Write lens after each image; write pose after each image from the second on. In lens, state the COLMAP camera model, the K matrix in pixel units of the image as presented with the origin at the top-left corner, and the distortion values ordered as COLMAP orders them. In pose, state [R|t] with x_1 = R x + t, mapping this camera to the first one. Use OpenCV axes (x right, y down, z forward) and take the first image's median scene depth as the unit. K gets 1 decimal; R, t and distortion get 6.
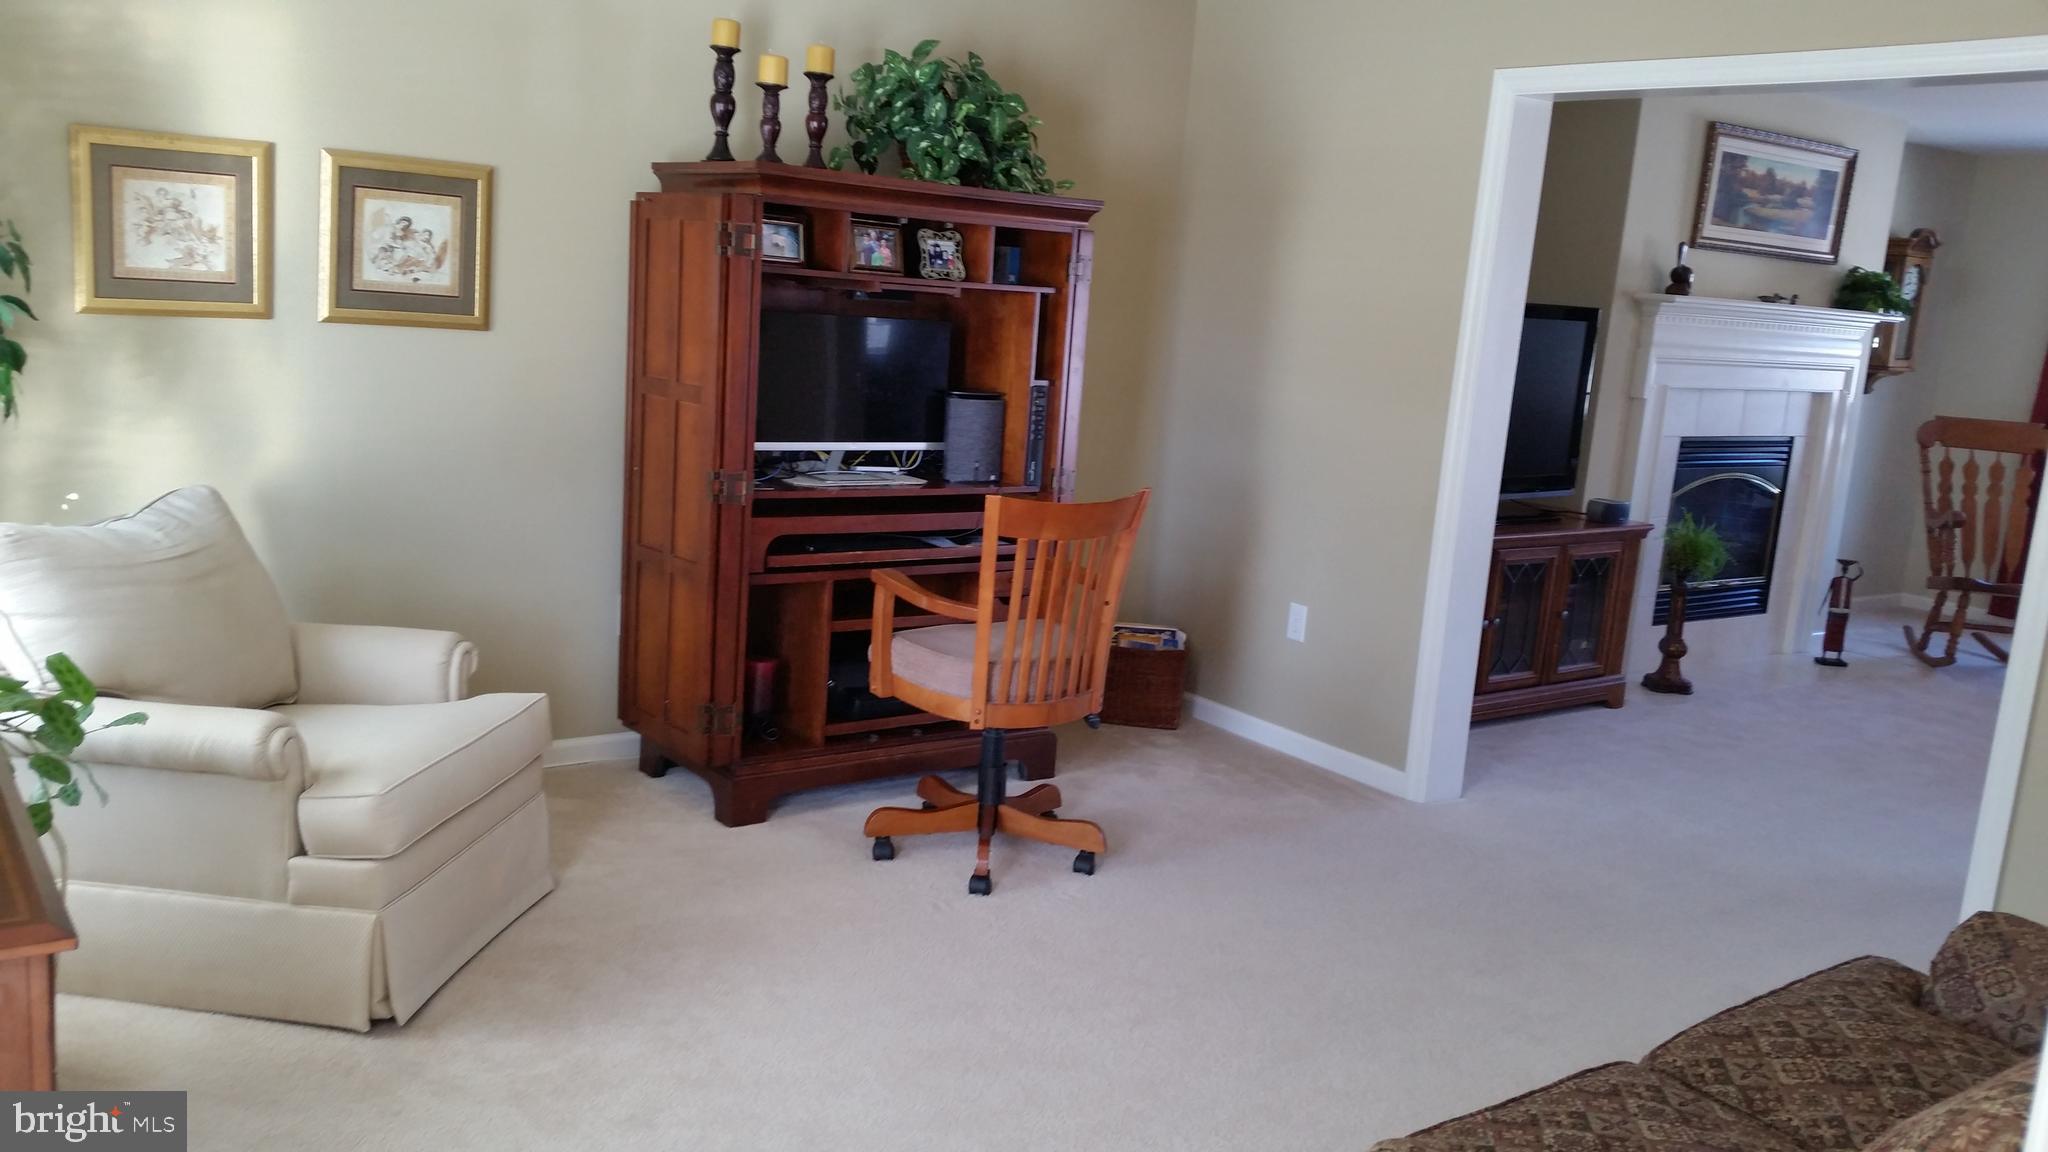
lens RADIAL K [[1640.3, 0, 1050.6], [0, 1640.3, 580.0], [0, 0, 1]] dist [0.171842, -0.373280]
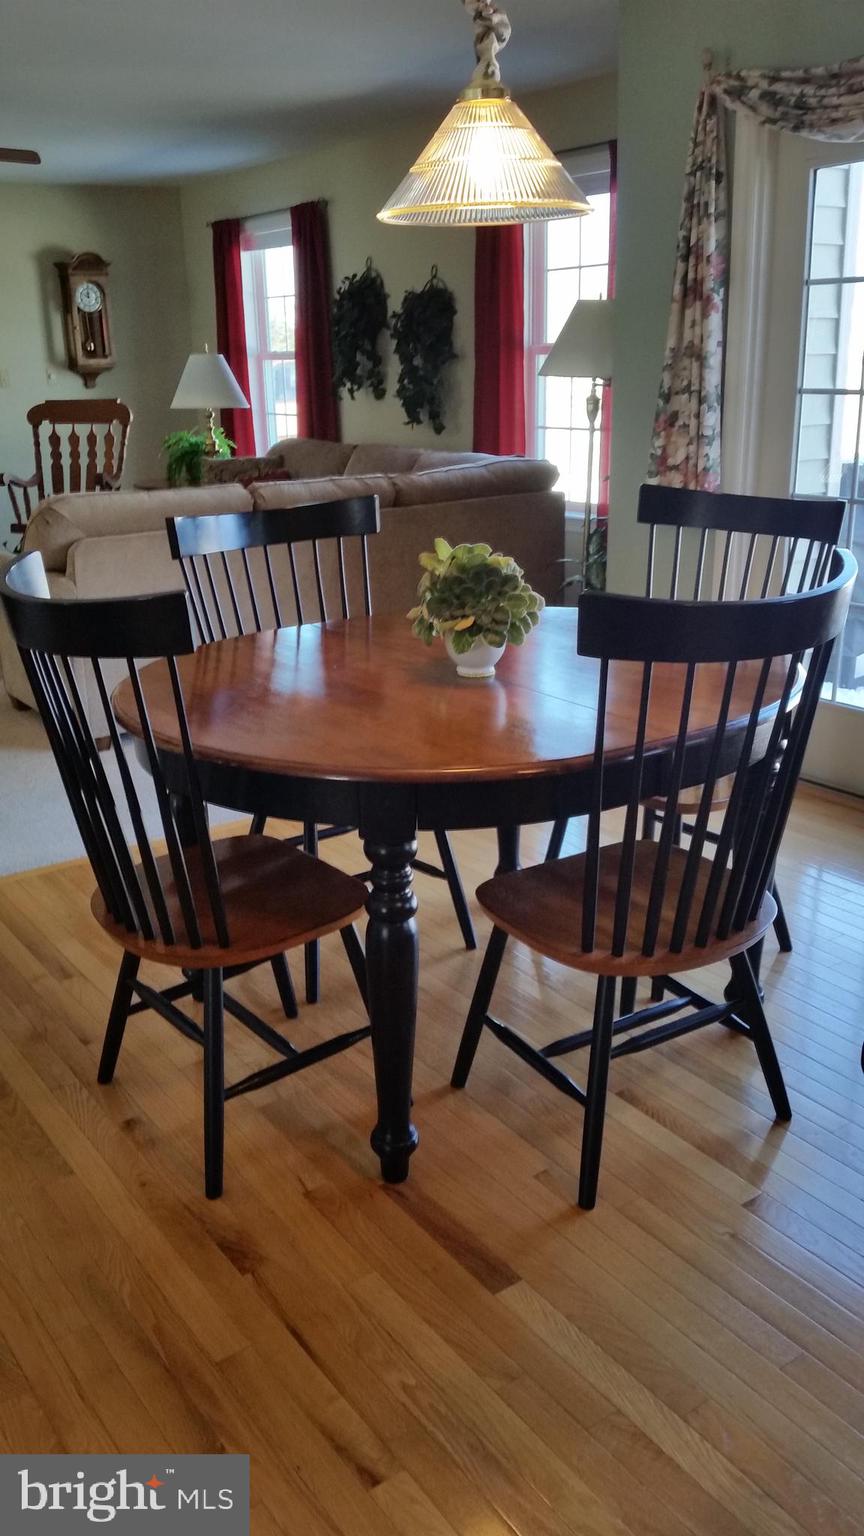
lens RADIAL K [[1243.3, 0, 416.5], [0, 1243.3, 765.4], [0, 0, 1]] dist [0.127019, -0.268904]
pose [[0.994608, -0.083954, -0.060875, 1.597970], [0.091304, 0.987274, 0.130208, 0.154655], [0.049169, -0.135064, 0.989616, -0.008047]]
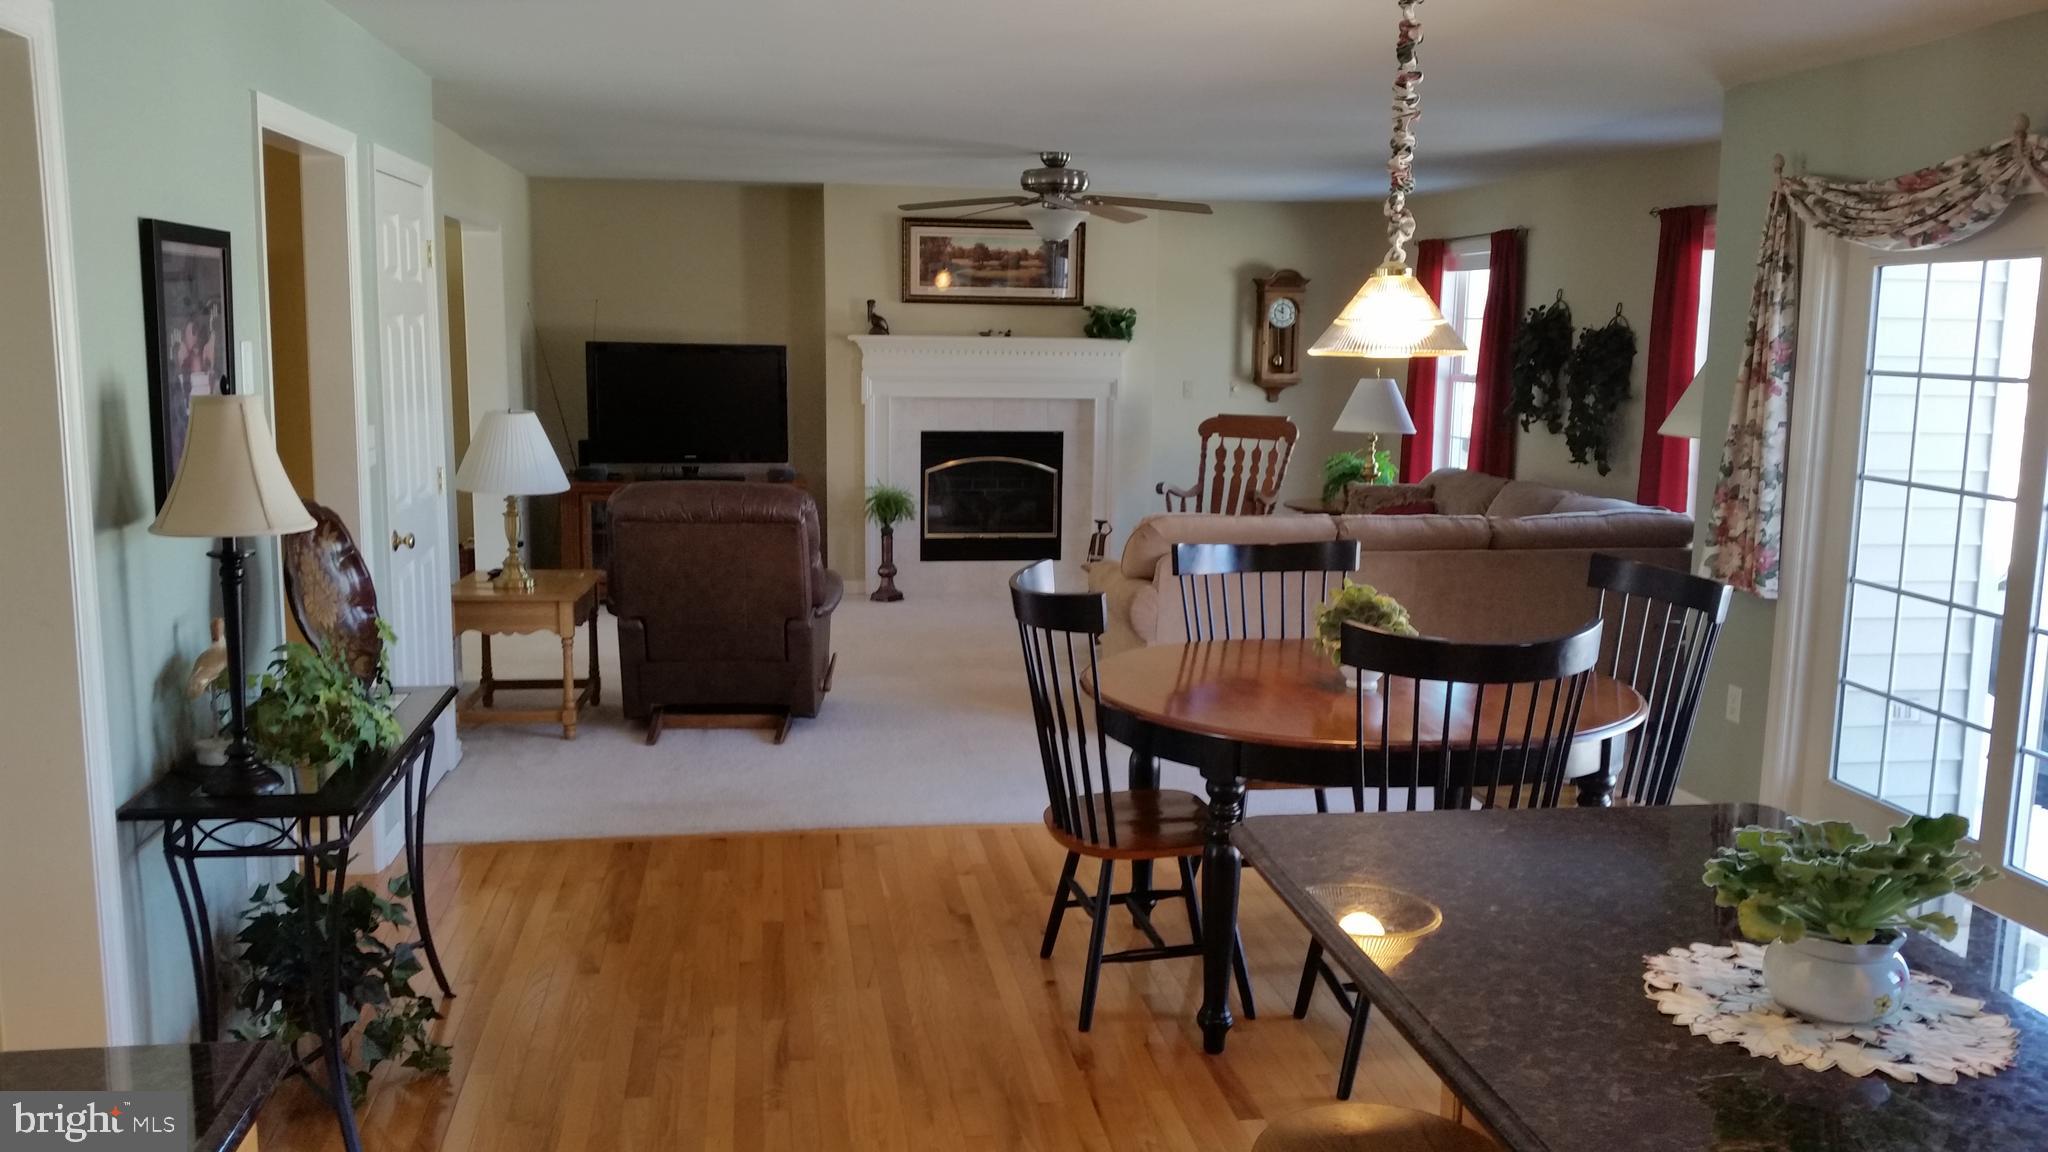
lens RADIAL K [[1640.3, 0, 1050.6], [0, 1640.3, 580.0], [0, 0, 1]] dist [0.171842, -0.373280]
pose [[0.890140, 0.006899, -0.455635, 1.867112], [-0.031530, 0.998422, -0.046479, 0.178057], [0.454595, 0.055739, 0.888952, -0.366350]]
